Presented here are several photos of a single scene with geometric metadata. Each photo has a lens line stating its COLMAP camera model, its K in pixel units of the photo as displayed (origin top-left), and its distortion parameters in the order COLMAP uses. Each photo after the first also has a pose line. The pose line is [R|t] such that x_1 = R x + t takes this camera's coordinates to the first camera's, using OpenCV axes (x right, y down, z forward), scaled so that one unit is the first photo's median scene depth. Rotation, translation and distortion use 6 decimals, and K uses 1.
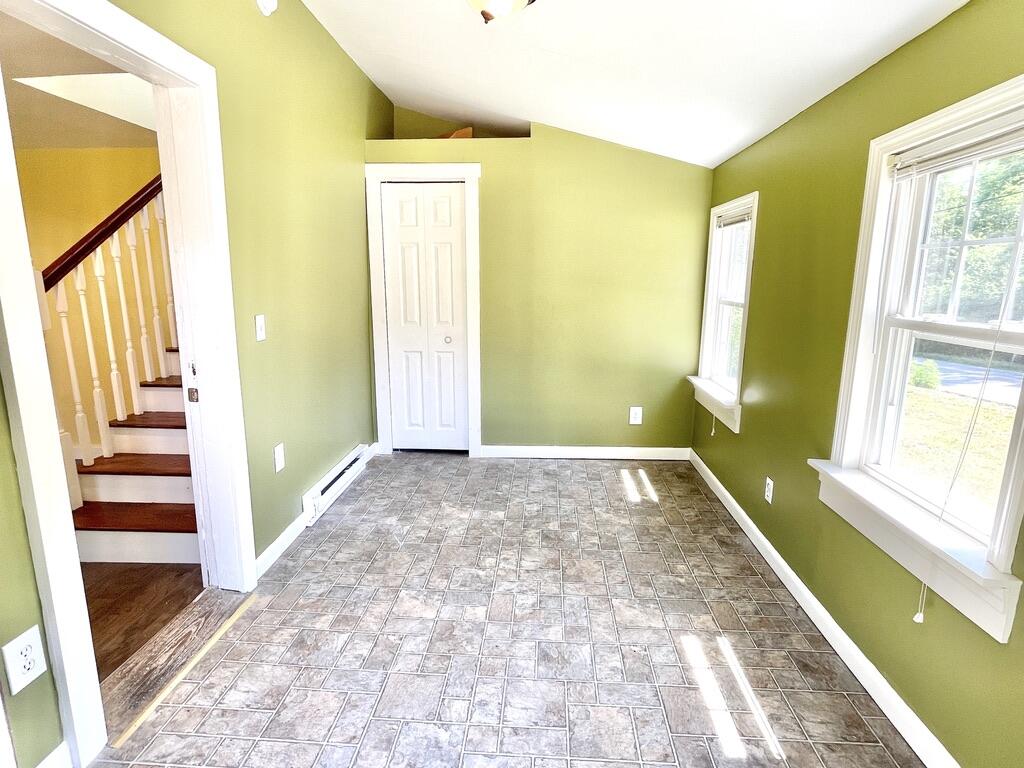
lens RADIAL K [[540.5, 0, 512.0], [0, 540.5, 384.0], [0, 0, 1]] dist [-0.005092, 0.001776]
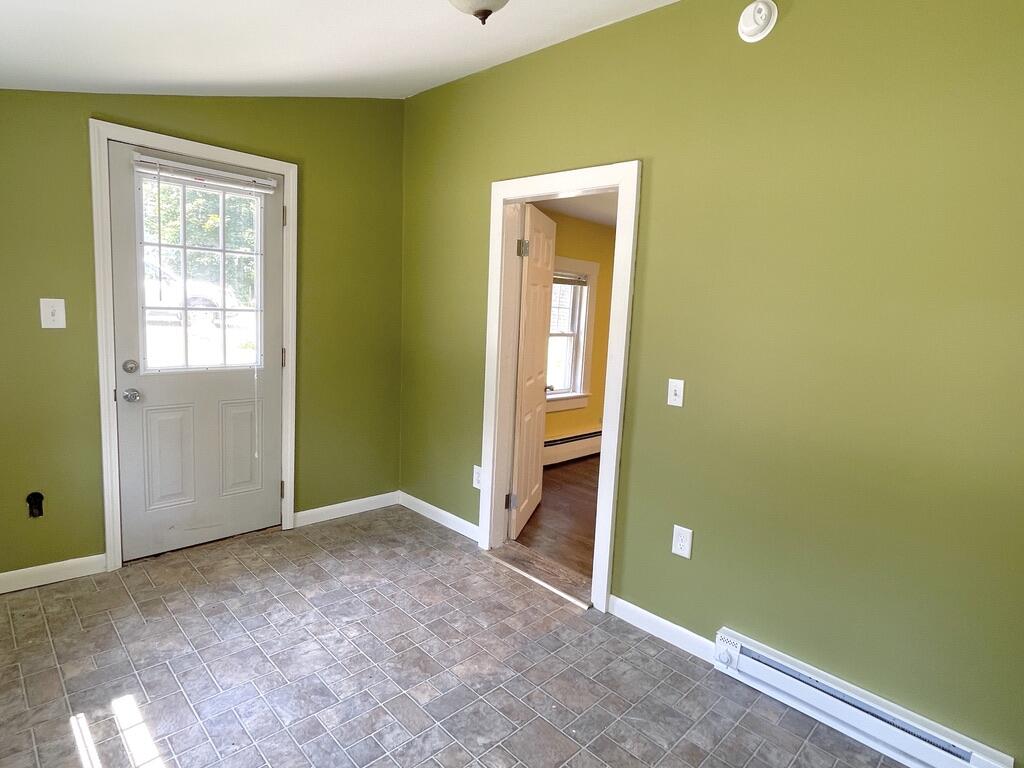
lens RADIAL K [[562.9, 0, 505.3], [0, 562.9, 386.6], [0, 0, 1]] dist [-0.003904, 0.000564]
pose [[-0.661197, 0.072327, -0.746718, 0.488703], [-0.211966, 0.936776, 0.278426, -0.337155], [0.719645, 0.342373, -0.604063, 1.422137]]
